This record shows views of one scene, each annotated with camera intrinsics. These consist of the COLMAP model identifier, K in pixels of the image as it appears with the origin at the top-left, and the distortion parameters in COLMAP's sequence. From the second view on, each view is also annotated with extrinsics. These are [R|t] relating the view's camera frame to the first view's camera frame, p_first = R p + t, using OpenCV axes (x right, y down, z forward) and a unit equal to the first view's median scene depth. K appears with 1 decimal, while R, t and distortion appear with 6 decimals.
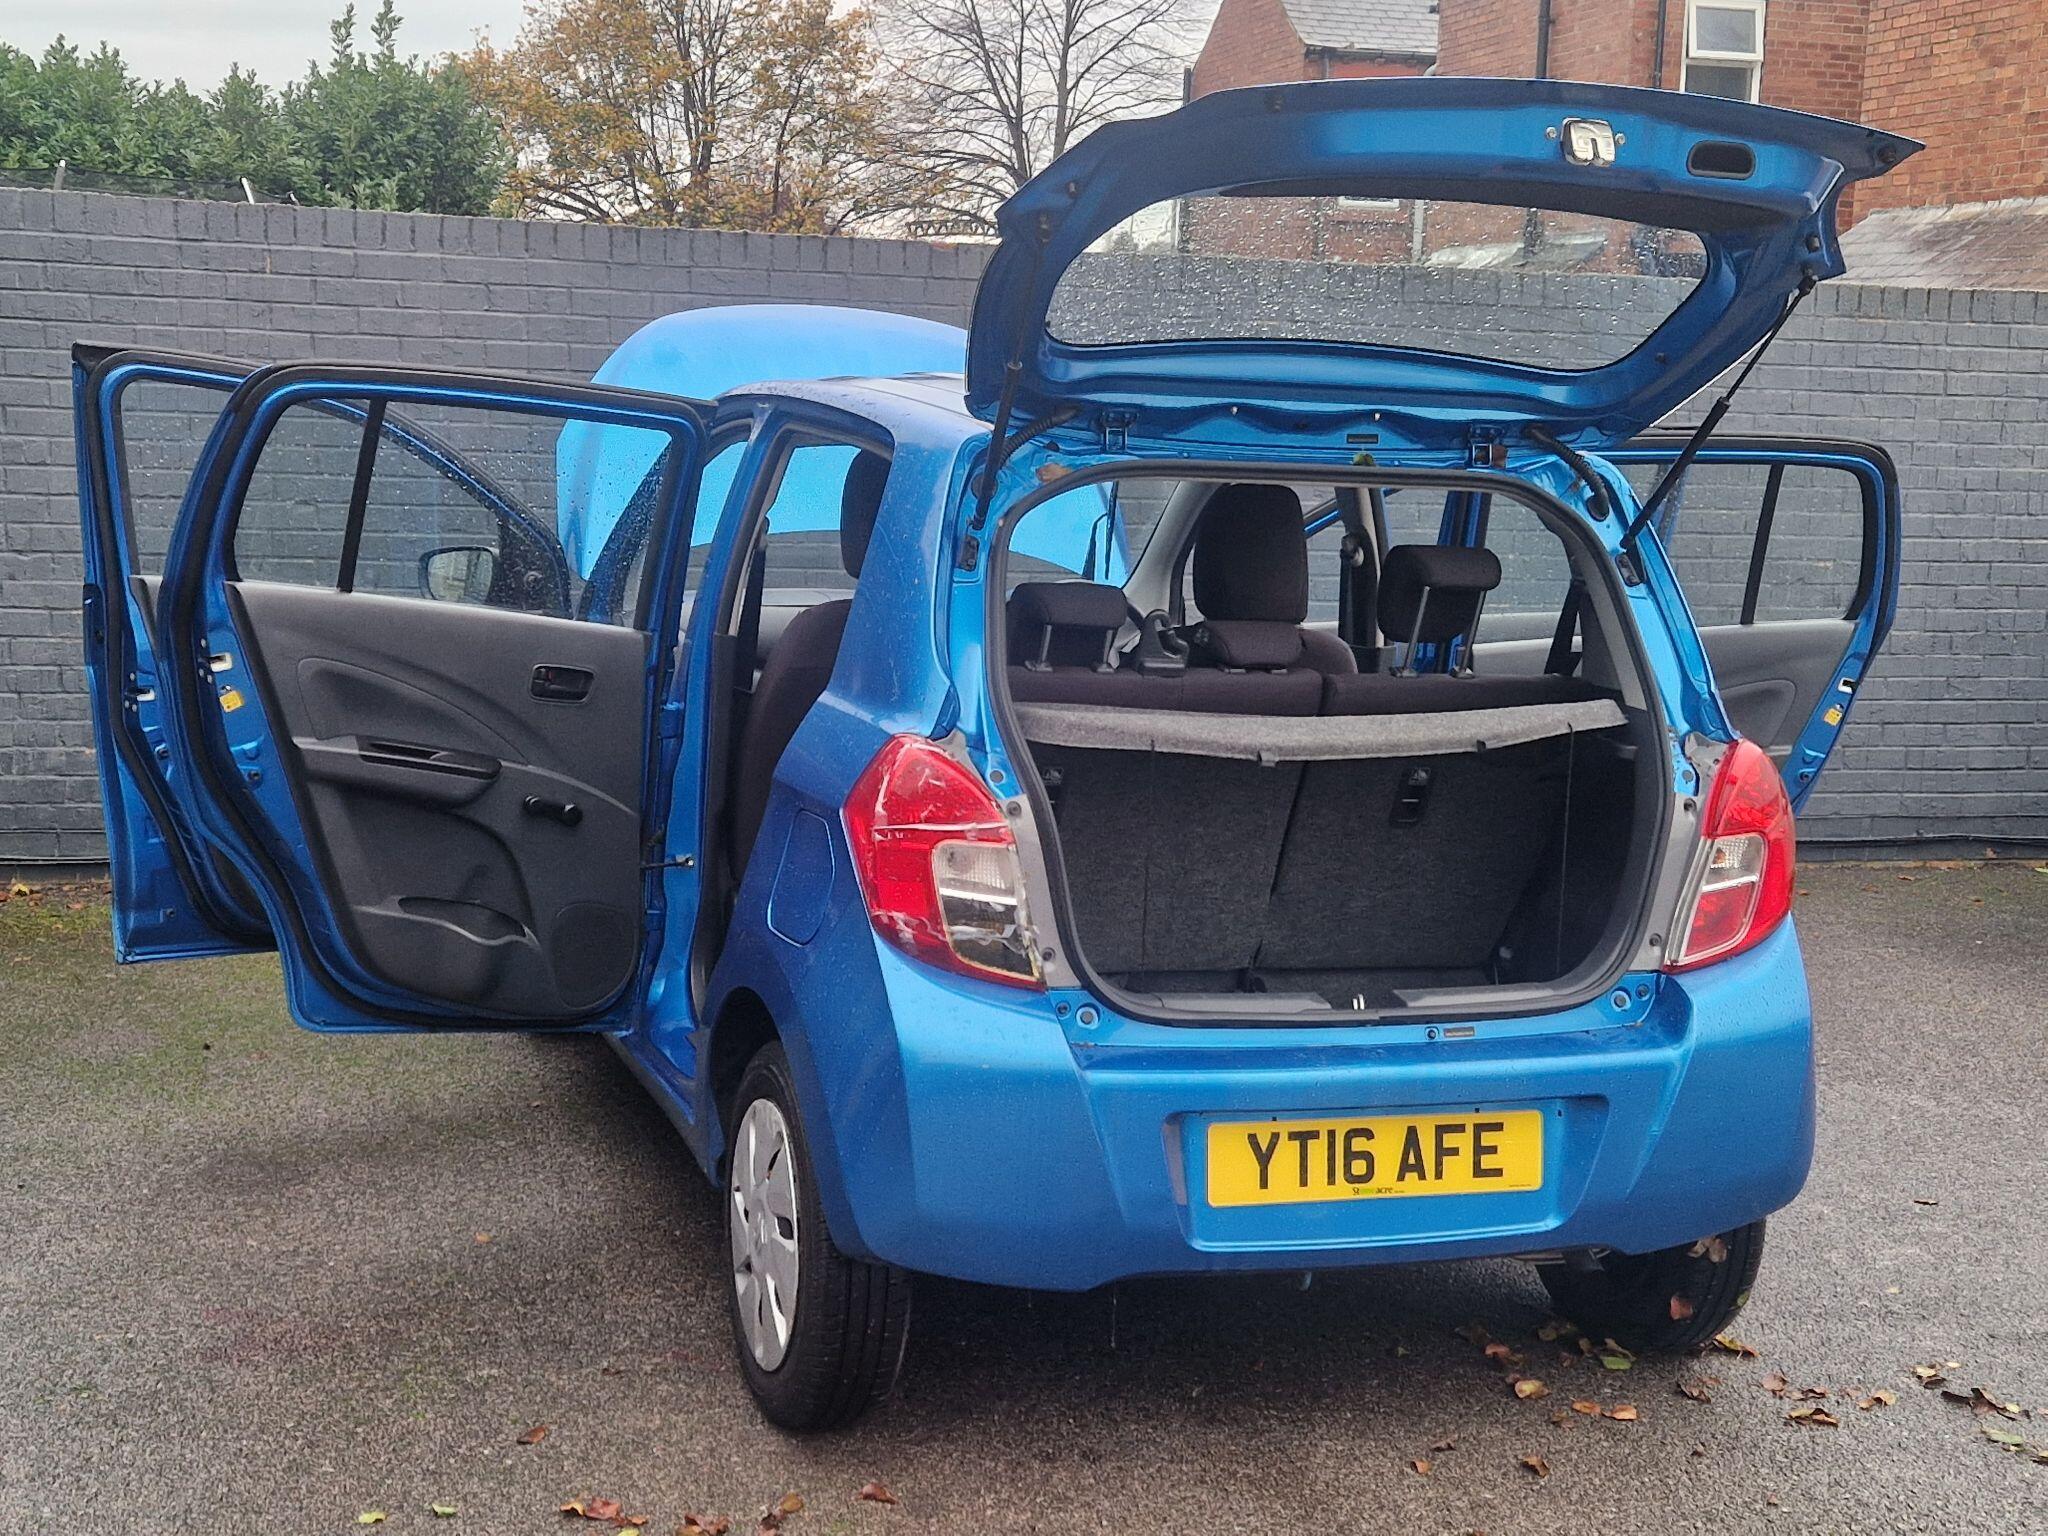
lens RADIAL K [[2703.4, 0, 1015.0], [0, 2703.4, 762.8], [0, 0, 1]] dist [0.080722, -0.050591]
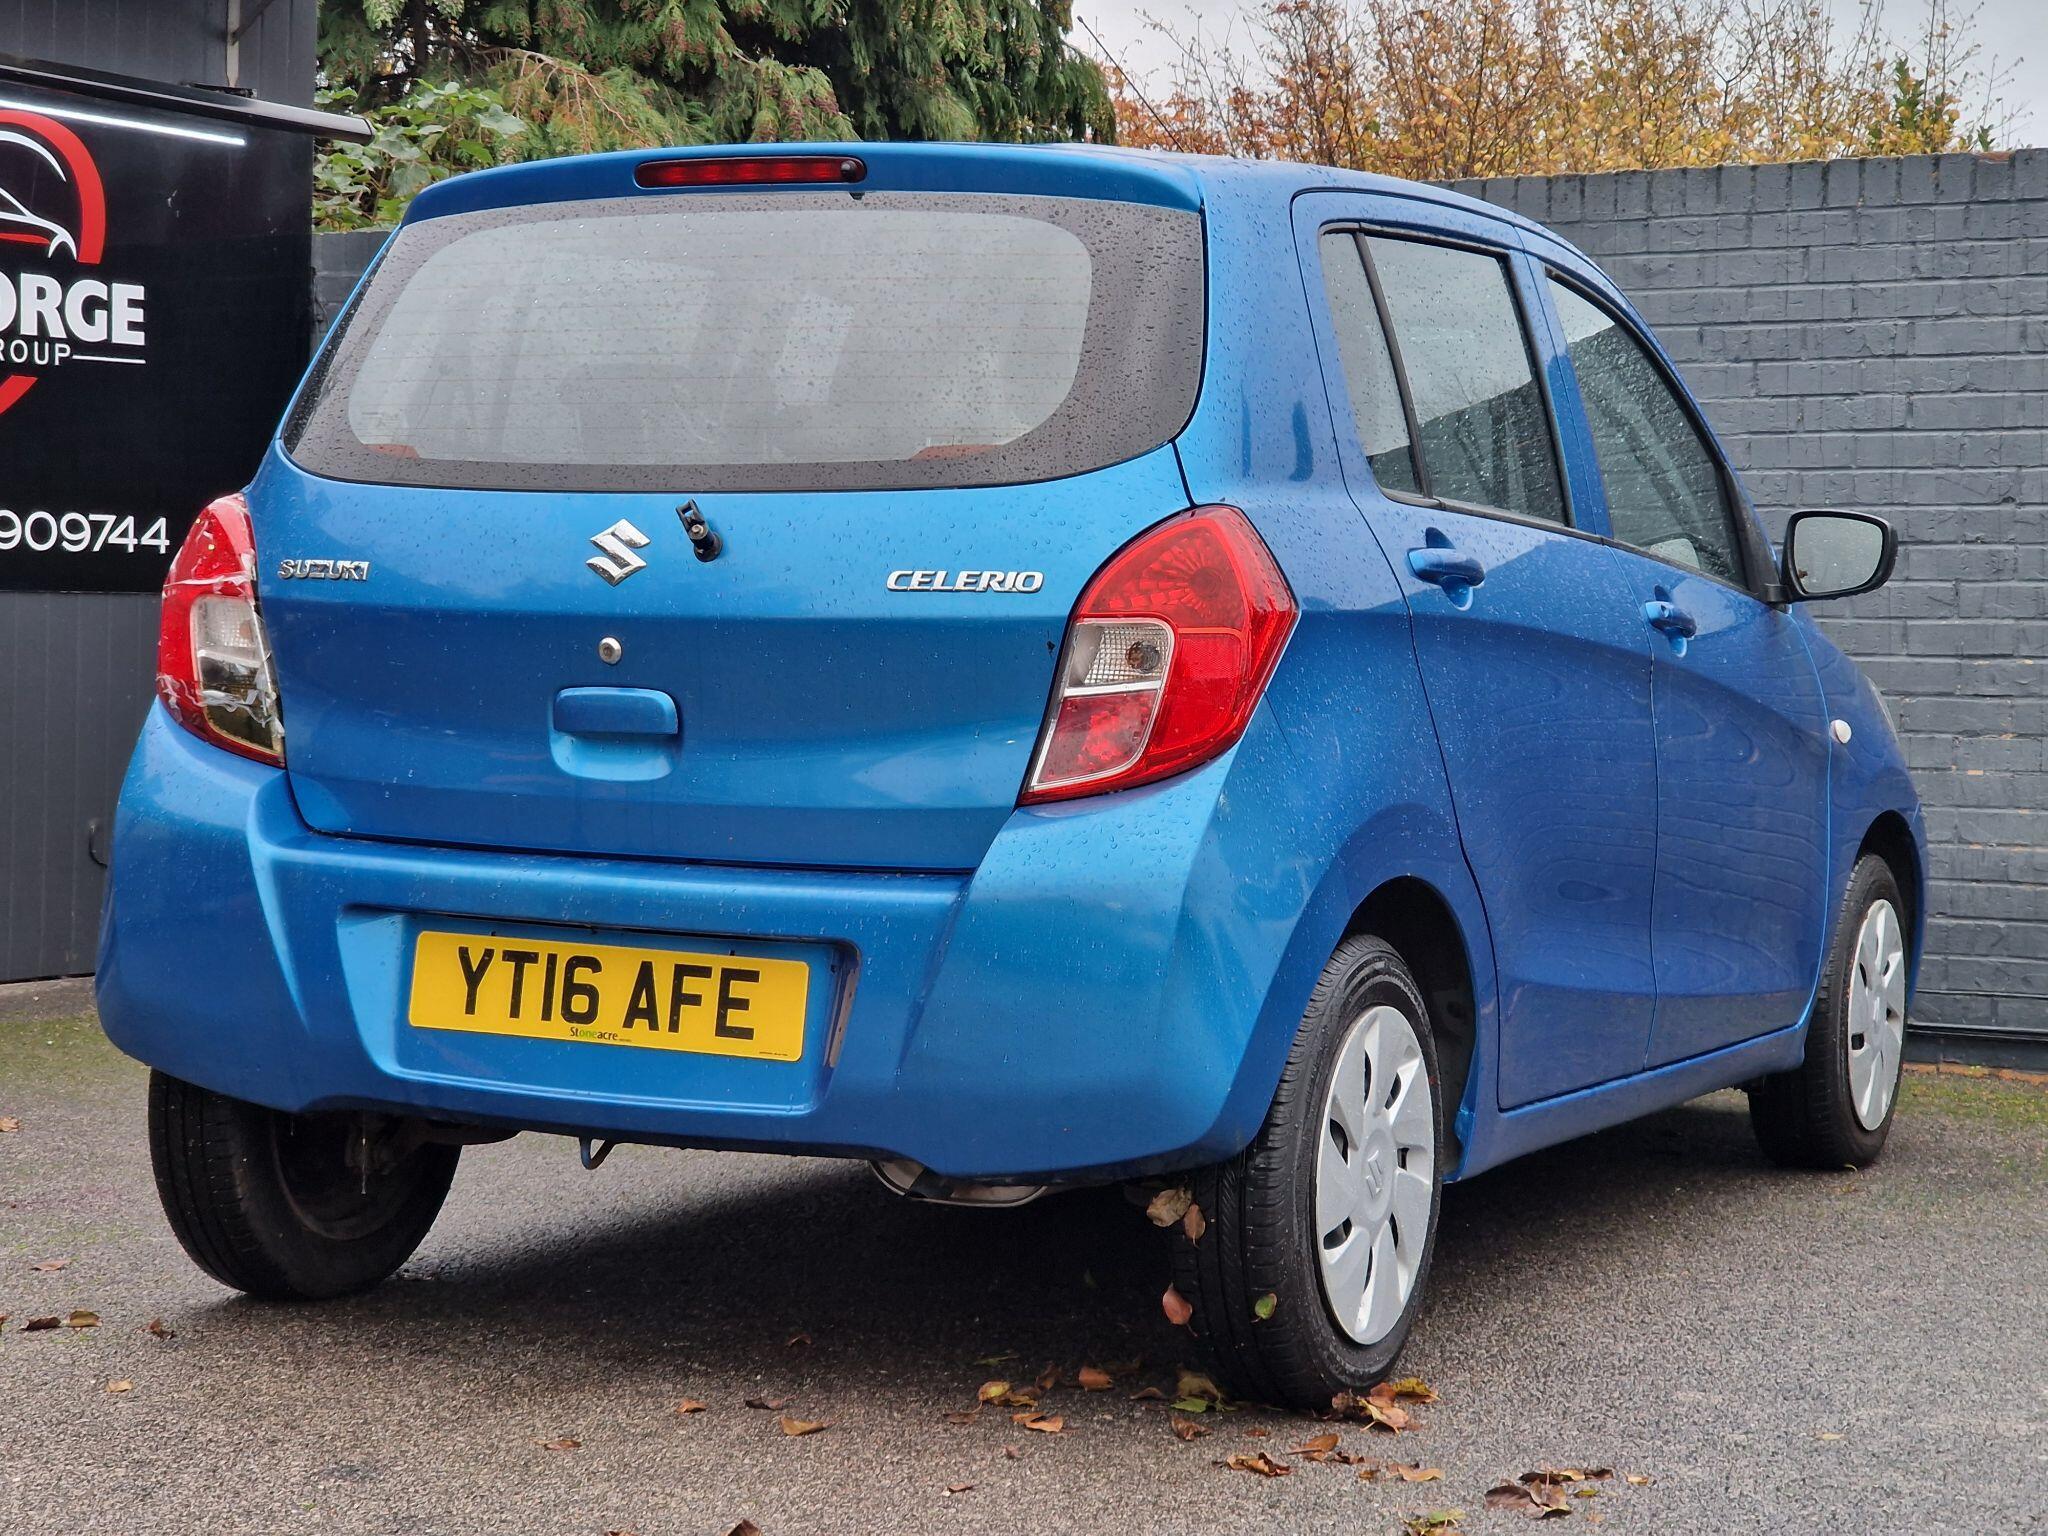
lens RADIAL K [[4089.0, 0, 1043.7], [0, 4089.0, 758.0], [0, 0, 1]] dist [-0.587735, 6.960558]
pose [[0.709320, -0.009328, -0.704825, 1.067936], [-0.089312, 0.990664, -0.102992, 0.185949], [0.699206, 0.136003, 0.701865, 0.227323]]
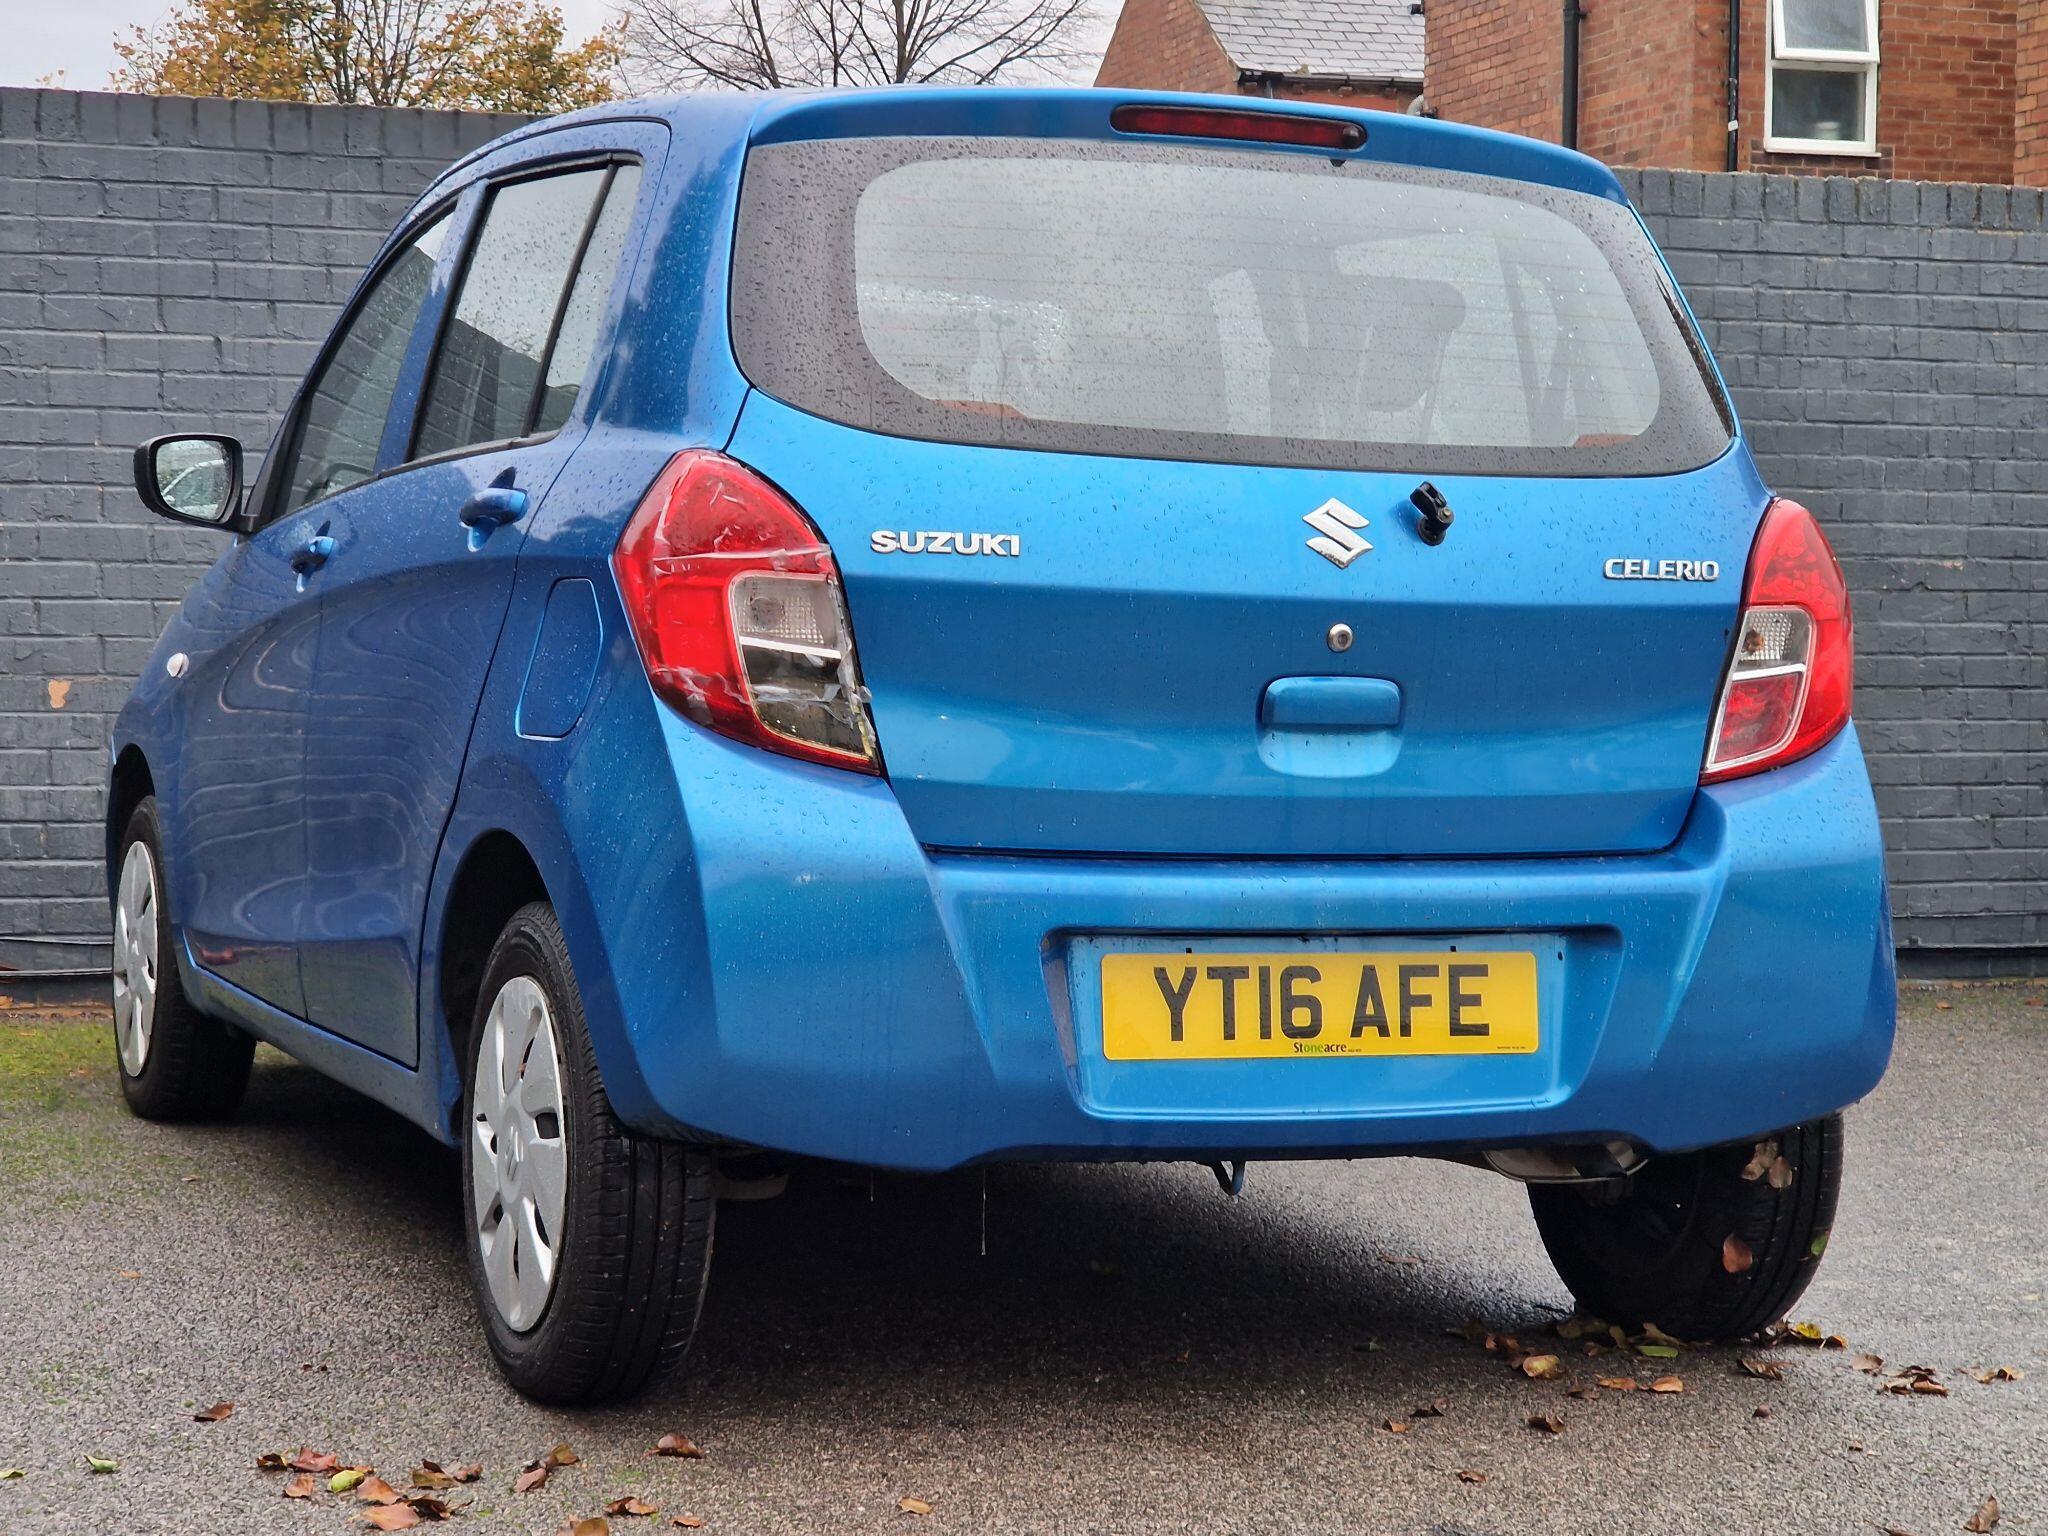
lens RADIAL K [[4089.0, 0, 1043.7], [0, 4089.0, 758.0], [0, 0, 1]] dist [-0.587735, 6.960558]
pose [[0.998408, -0.027277, 0.049377, 0.000314], [0.032406, 0.993811, -0.106248, 0.192657], [-0.046173, 0.107679, 0.993113, -0.136256]]
